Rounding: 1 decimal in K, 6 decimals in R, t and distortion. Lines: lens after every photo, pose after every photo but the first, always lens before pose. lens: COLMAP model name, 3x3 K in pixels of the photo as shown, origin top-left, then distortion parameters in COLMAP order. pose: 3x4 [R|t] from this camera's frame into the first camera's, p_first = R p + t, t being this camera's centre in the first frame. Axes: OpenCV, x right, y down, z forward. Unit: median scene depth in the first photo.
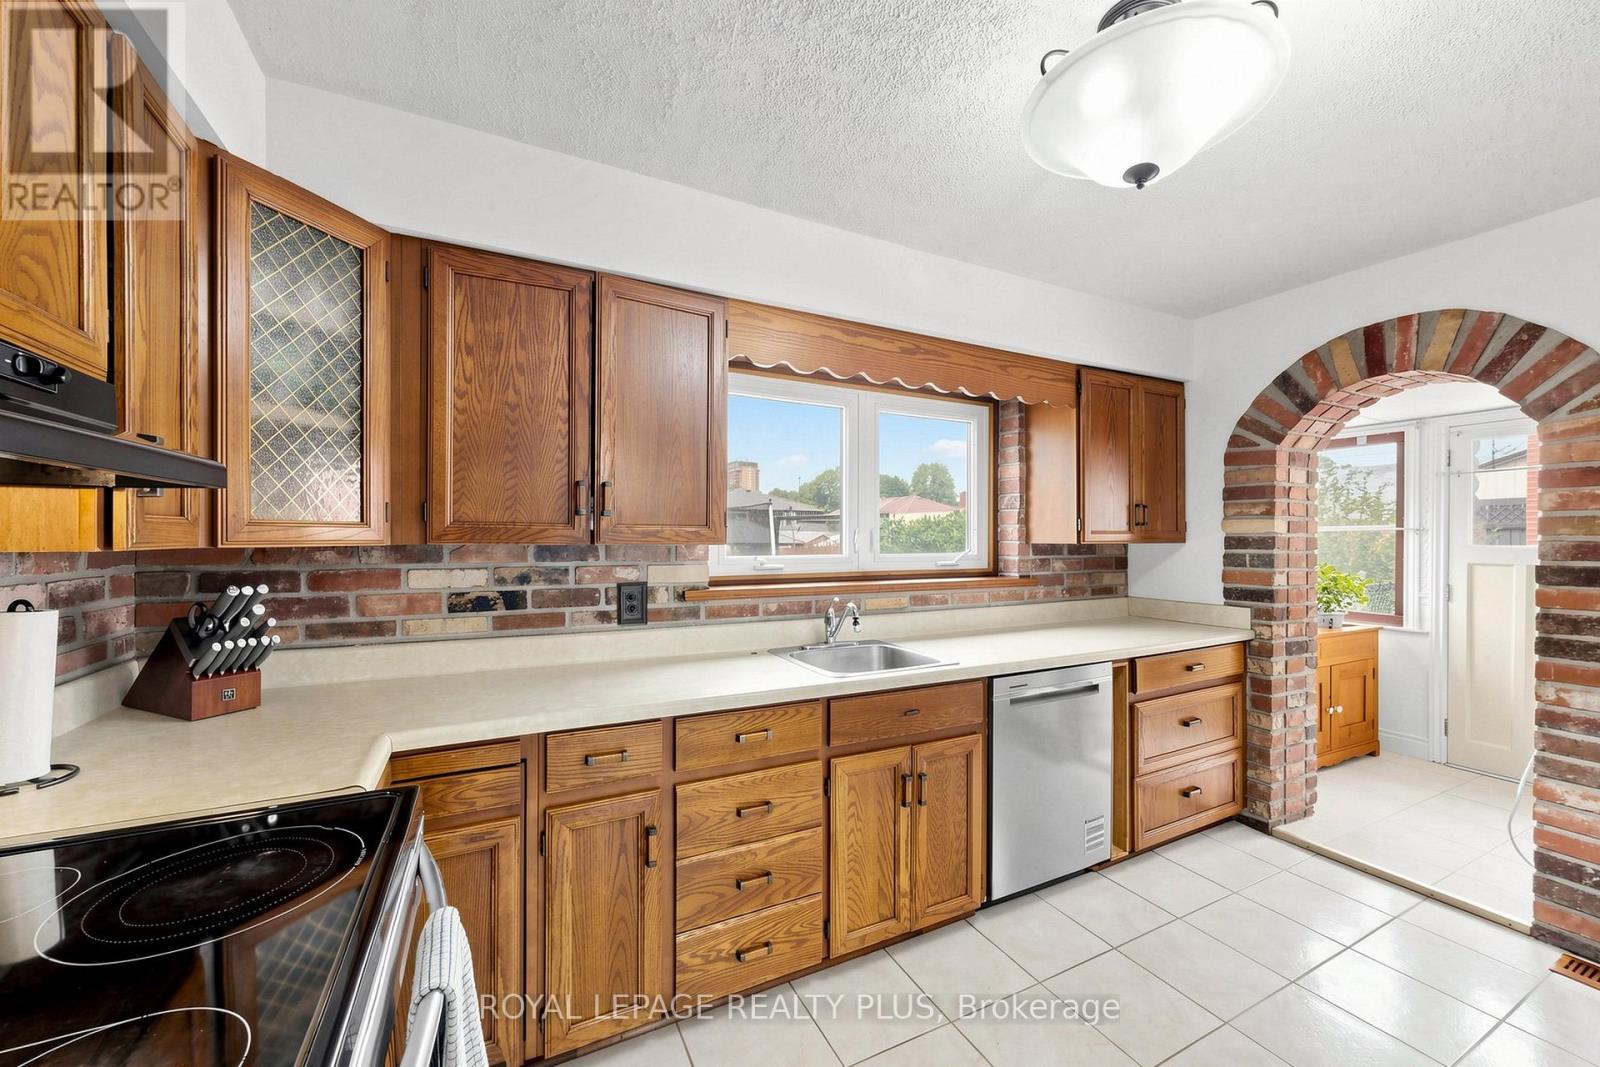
lens RADIAL K [[600.2, 0, 794.5], [0, 600.2, 540.5], [0, 0, 1]] dist [0.002939, -0.000656]
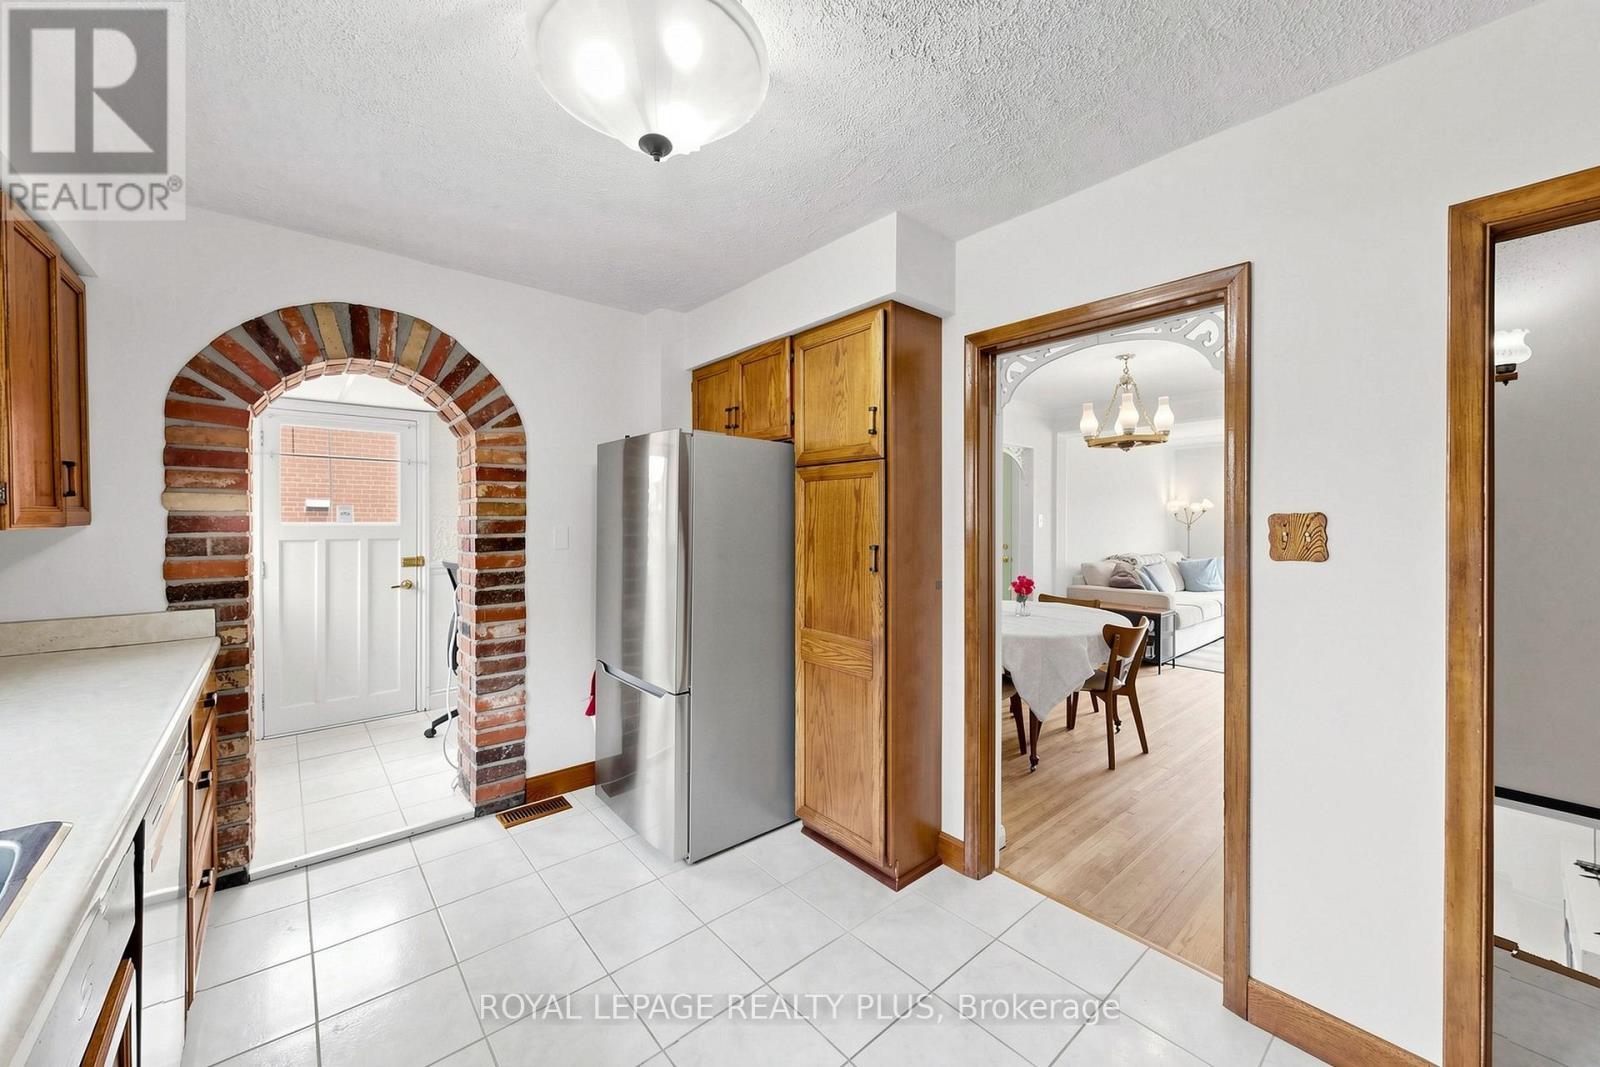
lens RADIAL K [[600.2, 0, 789.8], [0, 600.2, 526.1], [0, 0, 1]] dist [0.002939, -0.000656]
pose [[-0.222799, -0.014761, 0.974753, -0.188321], [0.003015, 0.999870, 0.015830, -0.003890], [-0.974860, 0.006466, -0.222726, 0.537222]]
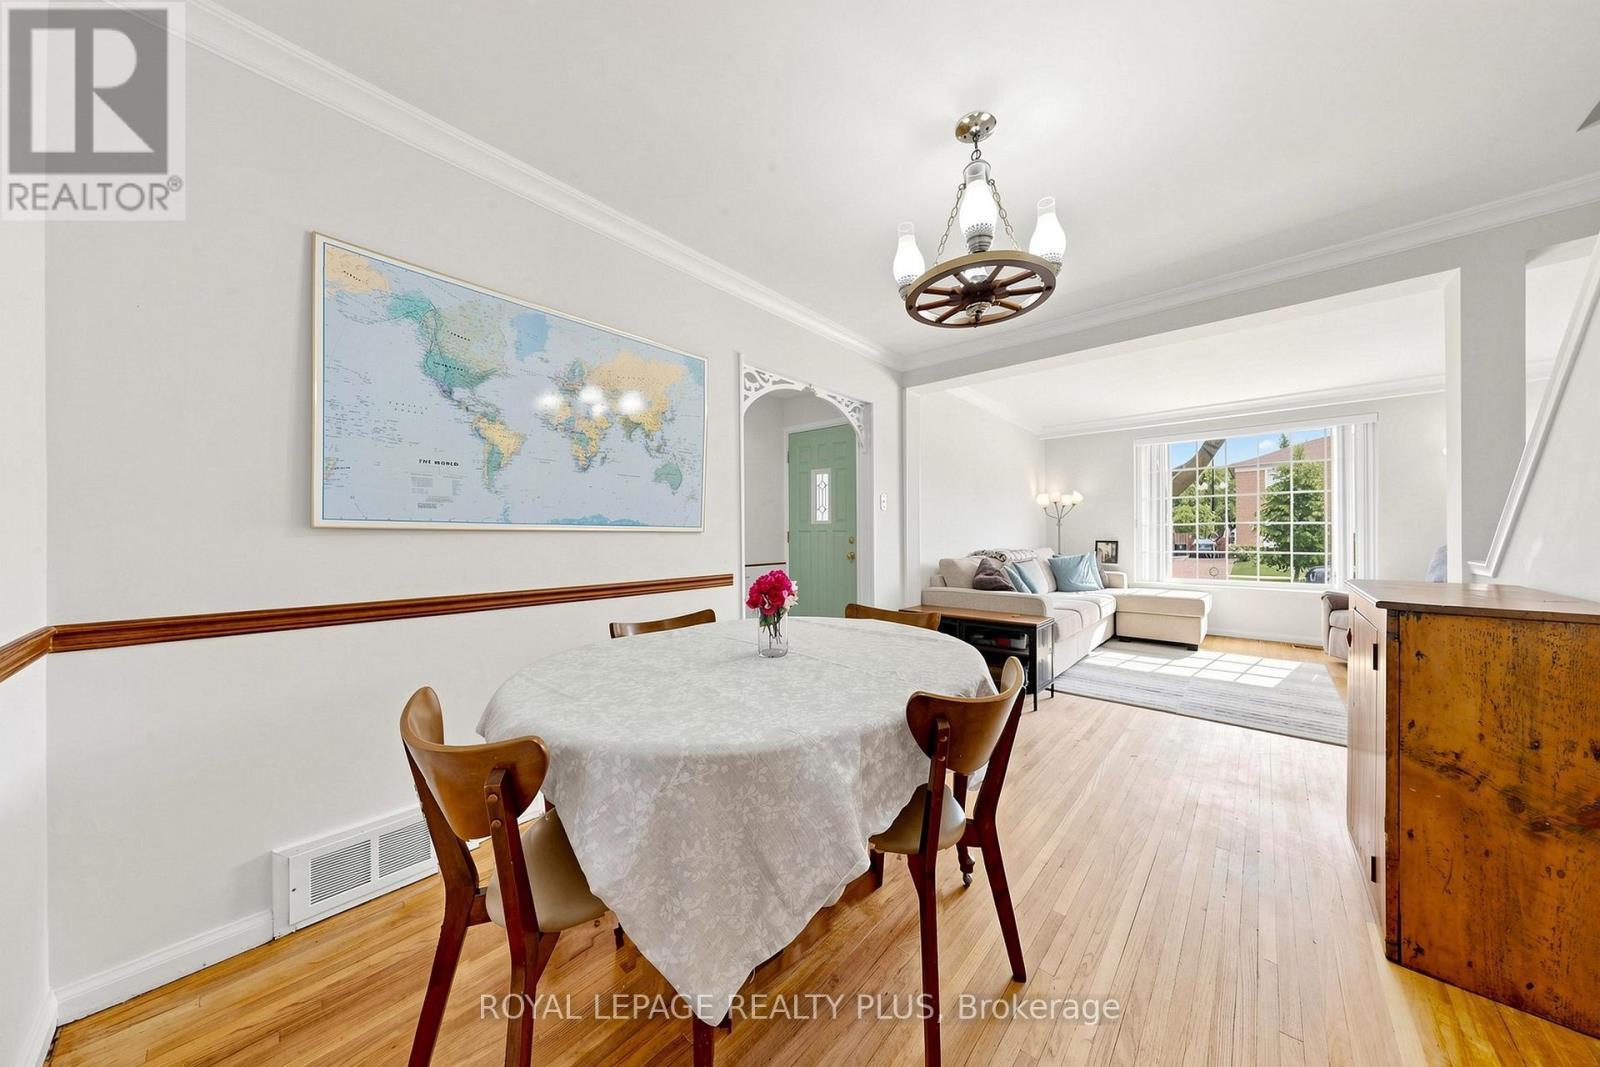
lens RADIAL K [[509.4, 0, 814.1], [0, 509.4, 537.5], [0, 0, 1]] dist [-0.003783, 0.000009]
pose [[-0.372678, -0.002830, 0.927956, 0.663214], [0.008214, 0.999946, 0.006348, 0.118820], [-0.927924, 0.009988, -0.372634, -0.272021]]
